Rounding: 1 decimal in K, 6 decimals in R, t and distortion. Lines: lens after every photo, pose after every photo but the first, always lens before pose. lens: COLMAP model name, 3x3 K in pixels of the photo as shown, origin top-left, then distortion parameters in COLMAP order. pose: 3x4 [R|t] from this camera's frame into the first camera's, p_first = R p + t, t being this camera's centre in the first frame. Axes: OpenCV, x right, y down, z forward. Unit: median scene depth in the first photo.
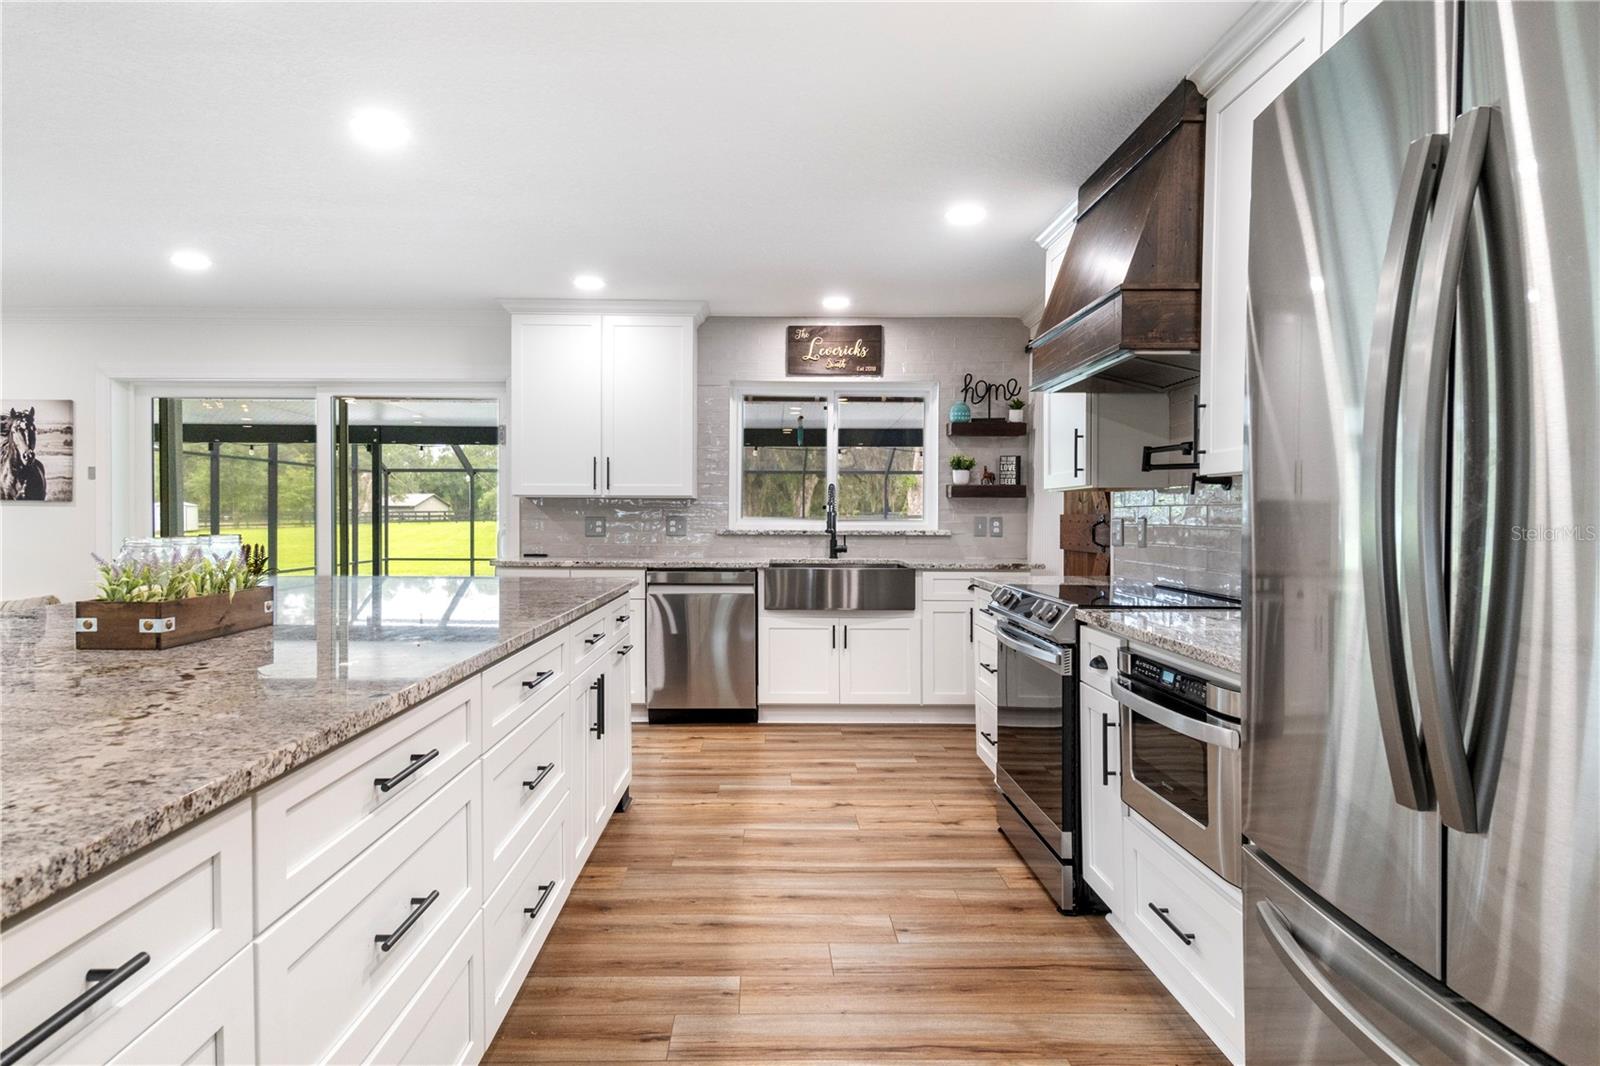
lens RADIAL K [[925.9, 0, 778.4], [0, 925.9, 523.5], [0, 0, 1]] dist [0.063136, -0.072829]
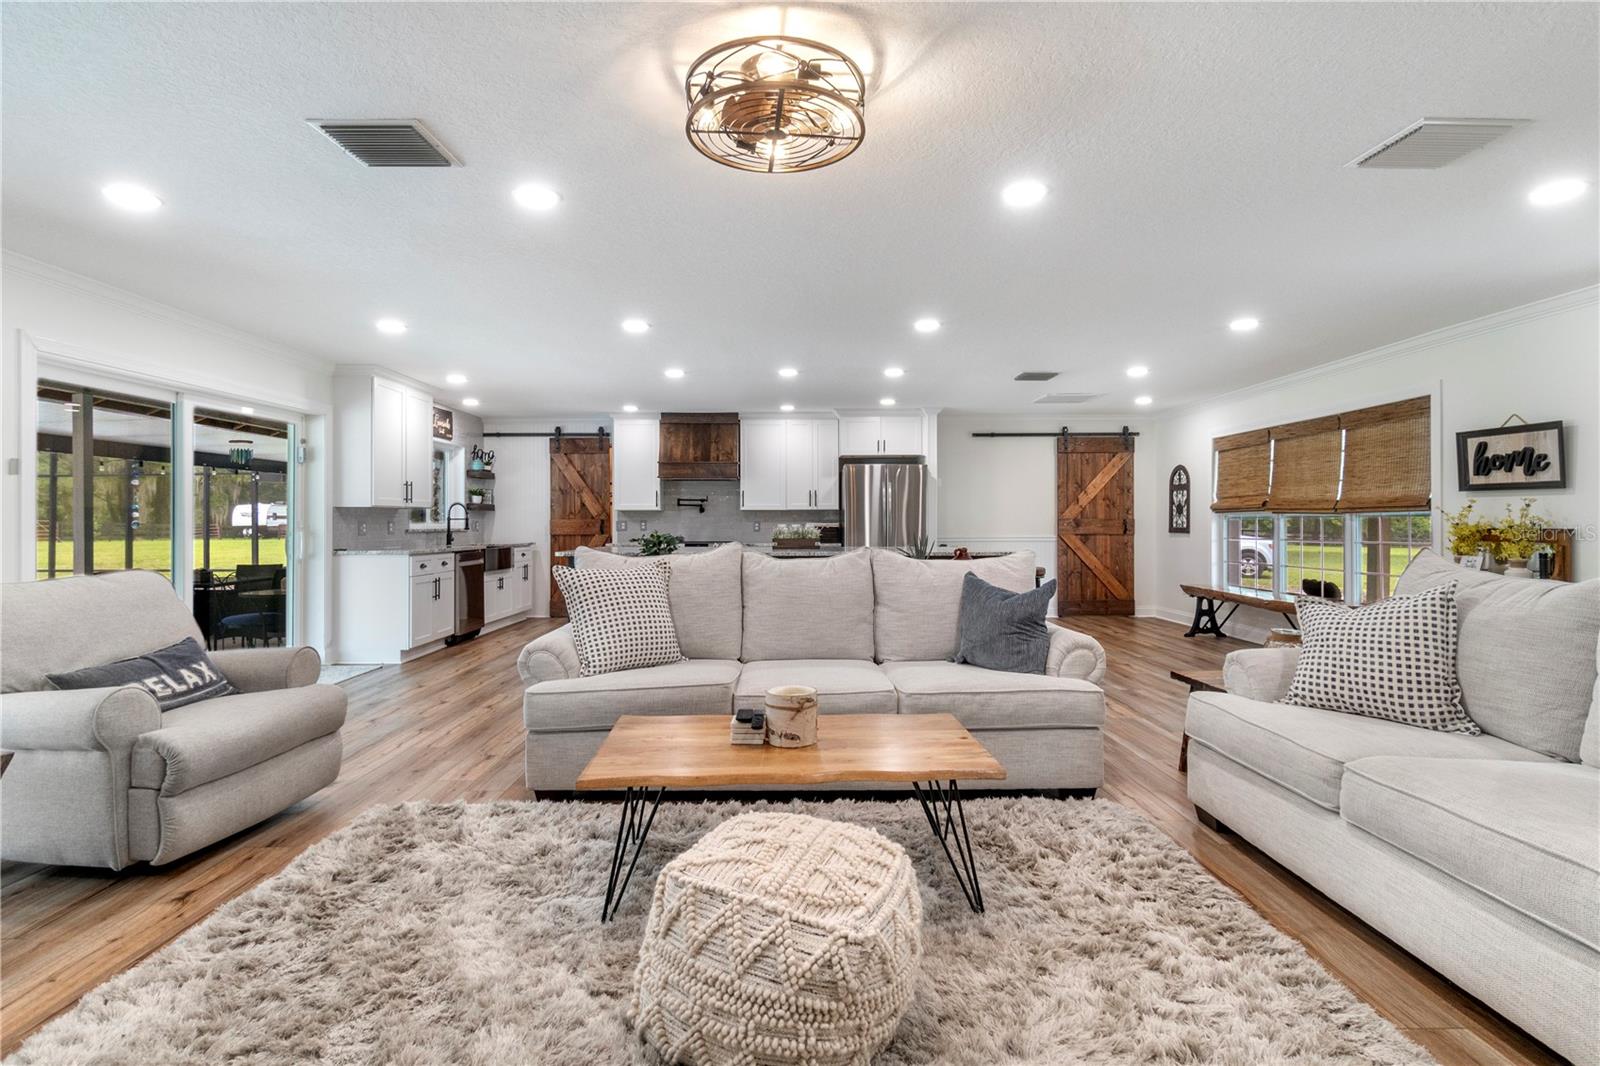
lens RADIAL K [[795.0, 0, 793.3], [0, 795.0, 526.8], [0, 0, 1]] dist [0.002566, 0.000299]
pose [[0.007340, -0.009695, 0.999926, -1.498601], [0.010883, 0.999895, 0.009614, -0.003530], [-0.999914, 0.010811, 0.007445, 0.366781]]
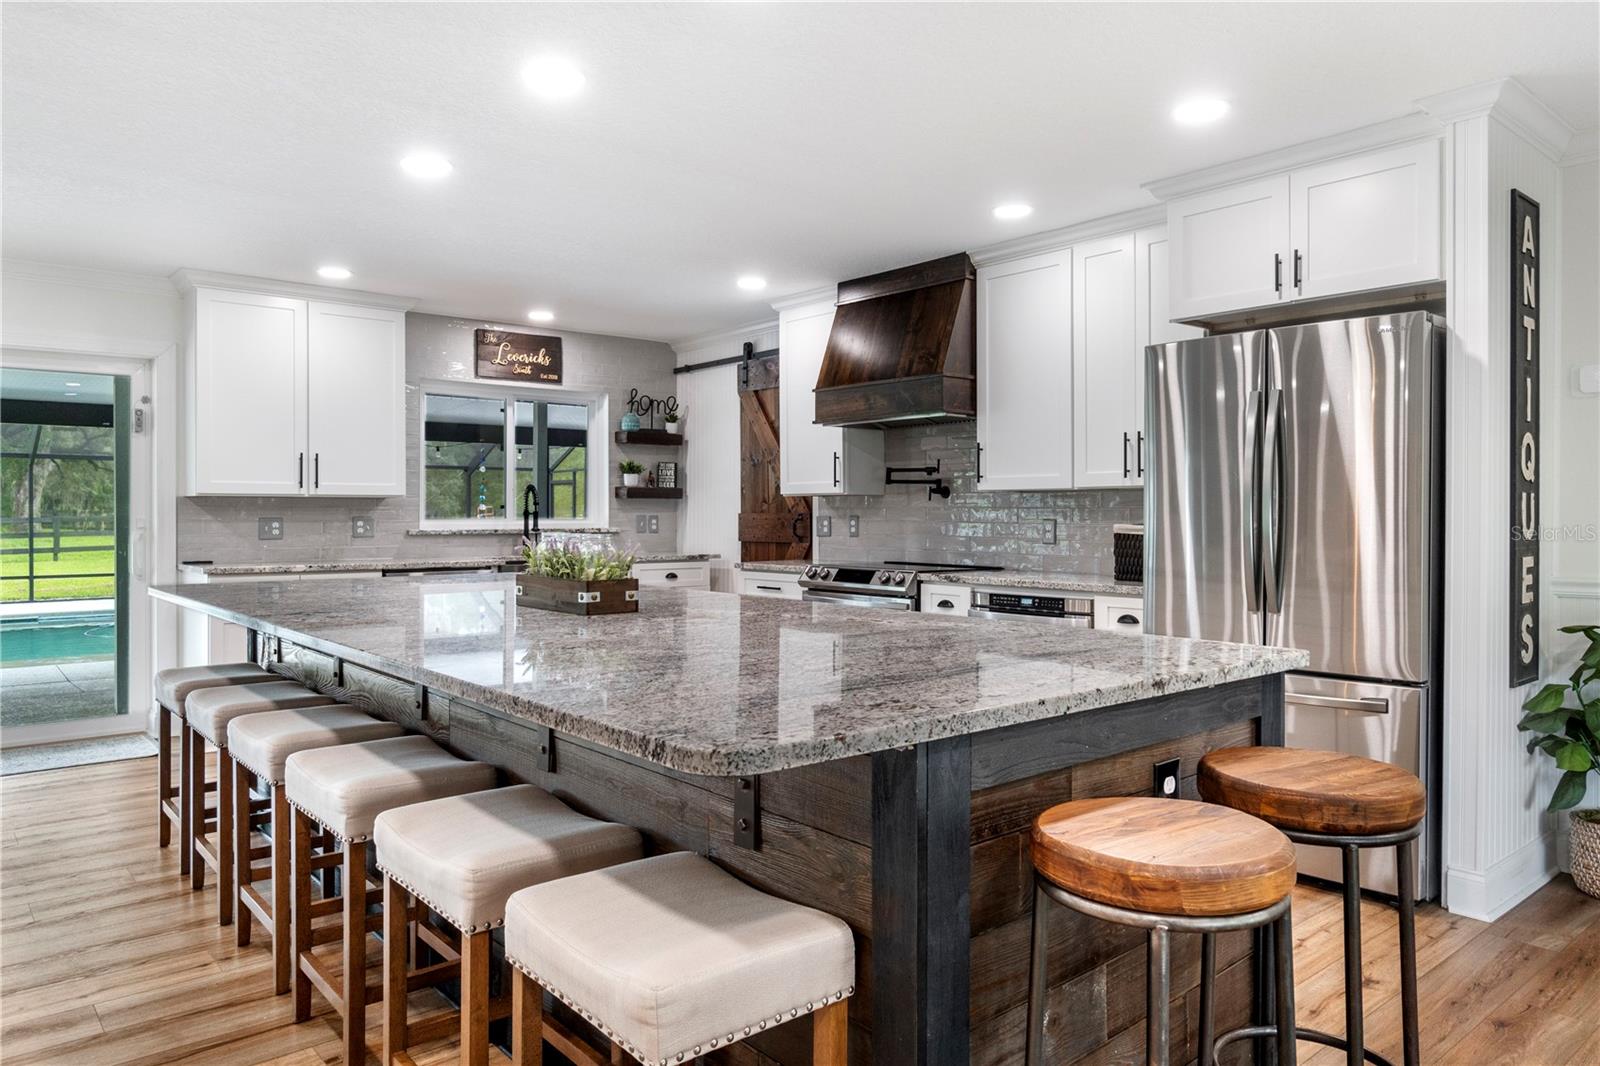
lens RADIAL K [[1068.4, 0, 800.0], [0, 1068.4, 533.0], [0, 0, 1]] dist [-0.002126, -0.000487]
pose [[0.777161, -0.015749, 0.629104, -0.485909], [0.009298, 0.999865, 0.013544, -0.001780], [-0.629233, -0.004677, 0.777203, -0.142594]]
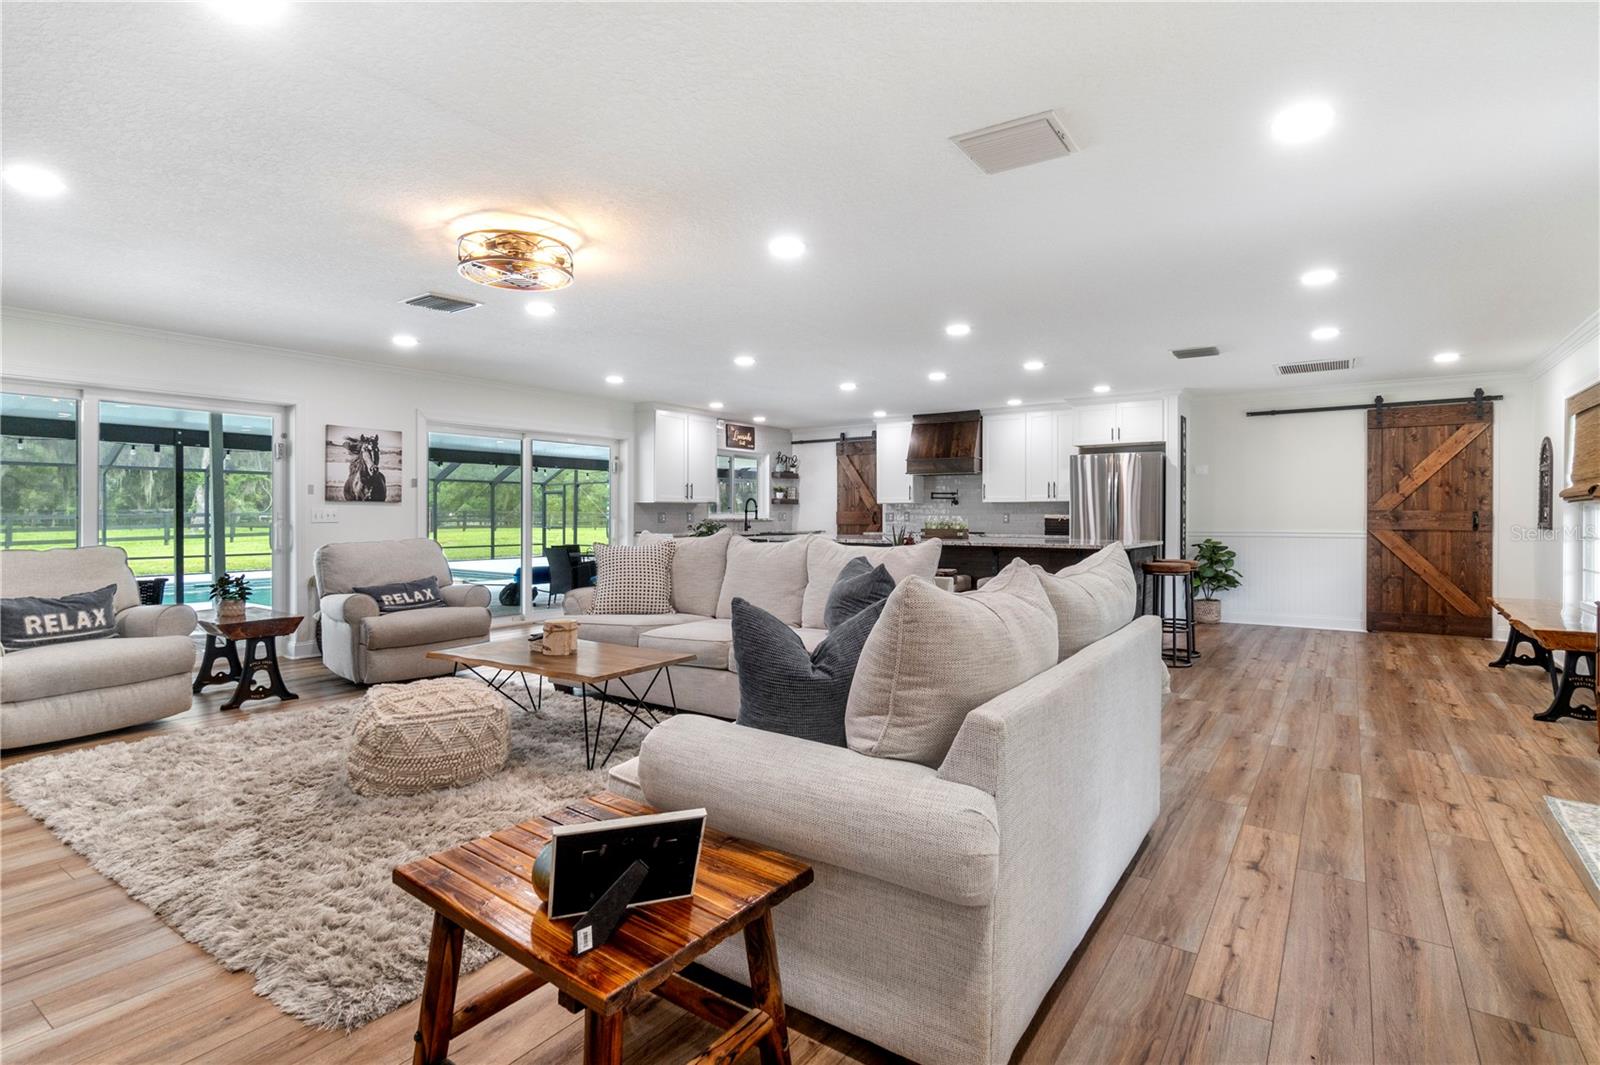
lens RADIAL K [[795.0, 0, 793.3], [0, 795.0, 526.3], [0, 0, 1]] dist [0.002566, 0.000299]
pose [[0.589893, -0.015613, 0.807330, -1.493980], [0.009208, 0.999878, 0.012609, 0.003191], [-0.807429, -0.000005, 0.589965, -0.229633]]
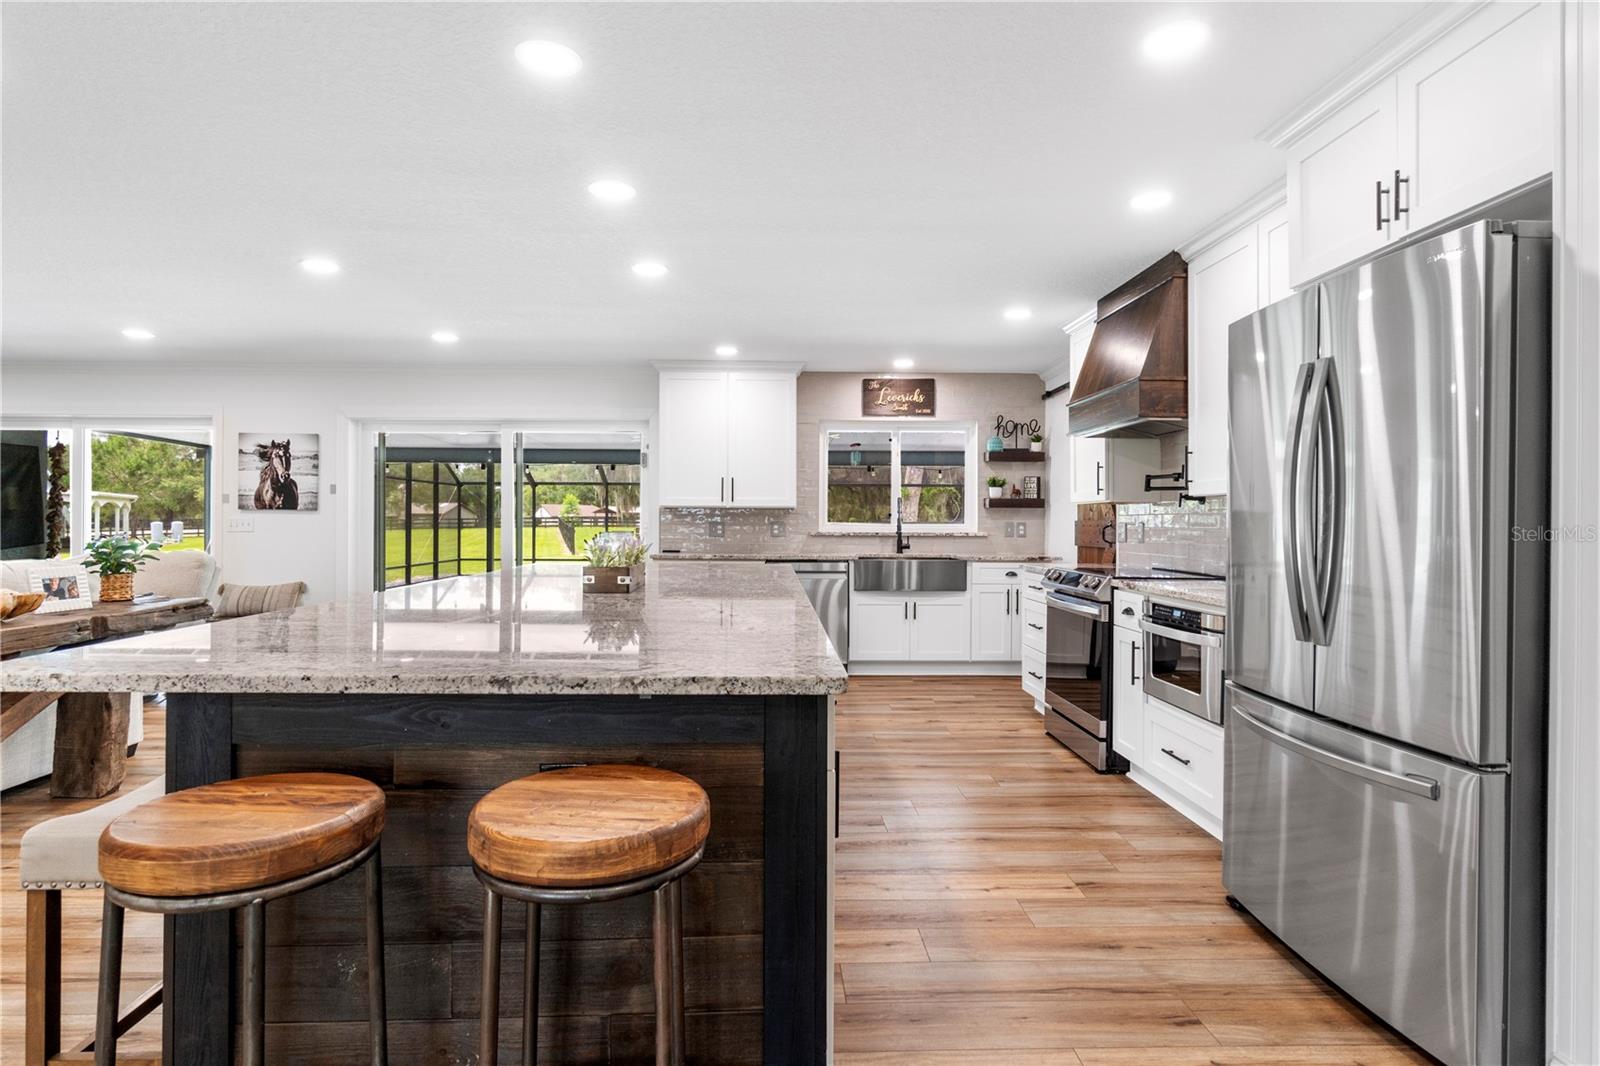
lens RADIAL K [[832.8, 0, 776.1], [0, 832.8, 522.2], [0, 0, 1]] dist [0.002805, 0.000427]
pose [[0.999998, 0.000468, -0.001992, -0.123318], [-0.000485, 0.999965, -0.008314, 0.003022], [0.001988, 0.008315, 0.999963, -0.210687]]
